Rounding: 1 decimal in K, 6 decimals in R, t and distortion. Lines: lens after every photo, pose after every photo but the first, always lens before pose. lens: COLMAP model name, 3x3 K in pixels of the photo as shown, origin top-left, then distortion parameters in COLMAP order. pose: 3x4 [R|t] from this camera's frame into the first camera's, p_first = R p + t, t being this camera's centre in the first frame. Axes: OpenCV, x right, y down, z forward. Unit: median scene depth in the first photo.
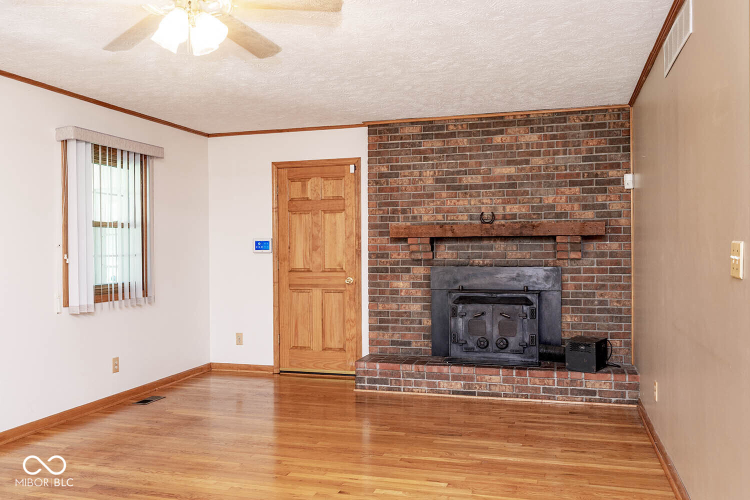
lens RADIAL K [[644.1, 0, 374.0], [0, 644.1, 251.3], [0, 0, 1]] dist [-0.012098, 0.017354]
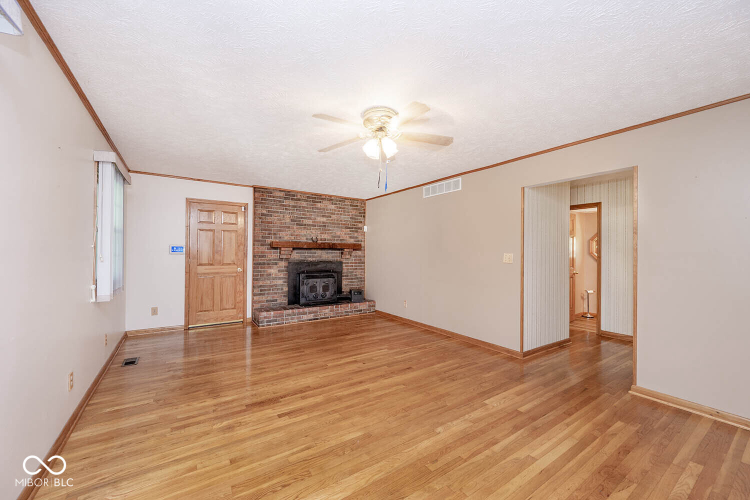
lens RADIAL K [[295.2, 0, 374.9], [0, 295.2, 250.5], [0, 0, 1]] dist [0.002866, 0.000114]
pose [[0.634347, 0.020751, 0.772770, -0.481141], [-0.011063, 0.999781, -0.017766, 0.001660], [-0.772969, 0.002720, 0.634438, 0.189705]]
